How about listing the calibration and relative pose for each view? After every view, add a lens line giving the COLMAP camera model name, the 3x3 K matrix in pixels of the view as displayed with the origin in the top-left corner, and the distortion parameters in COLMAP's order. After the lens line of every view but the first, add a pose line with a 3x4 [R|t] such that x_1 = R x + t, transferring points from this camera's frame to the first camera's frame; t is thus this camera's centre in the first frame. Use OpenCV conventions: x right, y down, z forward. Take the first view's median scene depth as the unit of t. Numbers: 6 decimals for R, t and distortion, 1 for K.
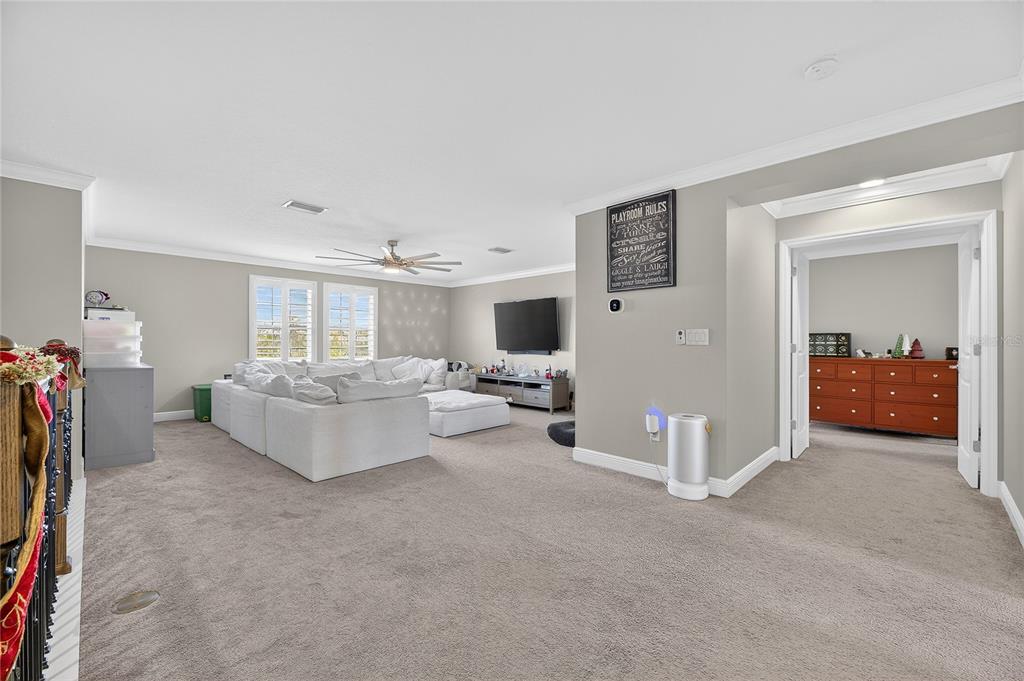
lens RADIAL K [[411.7, 0, 511.2], [0, 411.7, 343.6], [0, 0, 1]] dist [-0.003317, -0.000005]
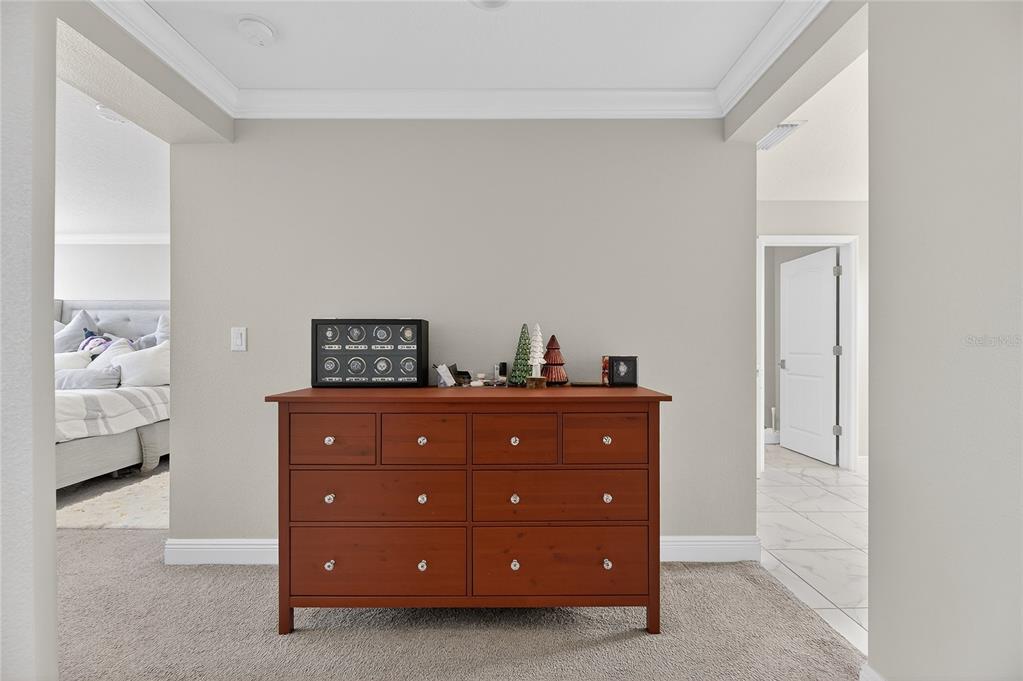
lens RADIAL K [[411.3, 0, 510.7], [0, 411.3, 343.6], [0, 0, 1]] dist [-0.003317, -0.000005]
pose [[0.708591, -0.005117, 0.705601, 0.648521], [0.008201, 0.999966, -0.000984, -0.003525], [-0.705572, 0.006484, 0.708609, 0.716808]]
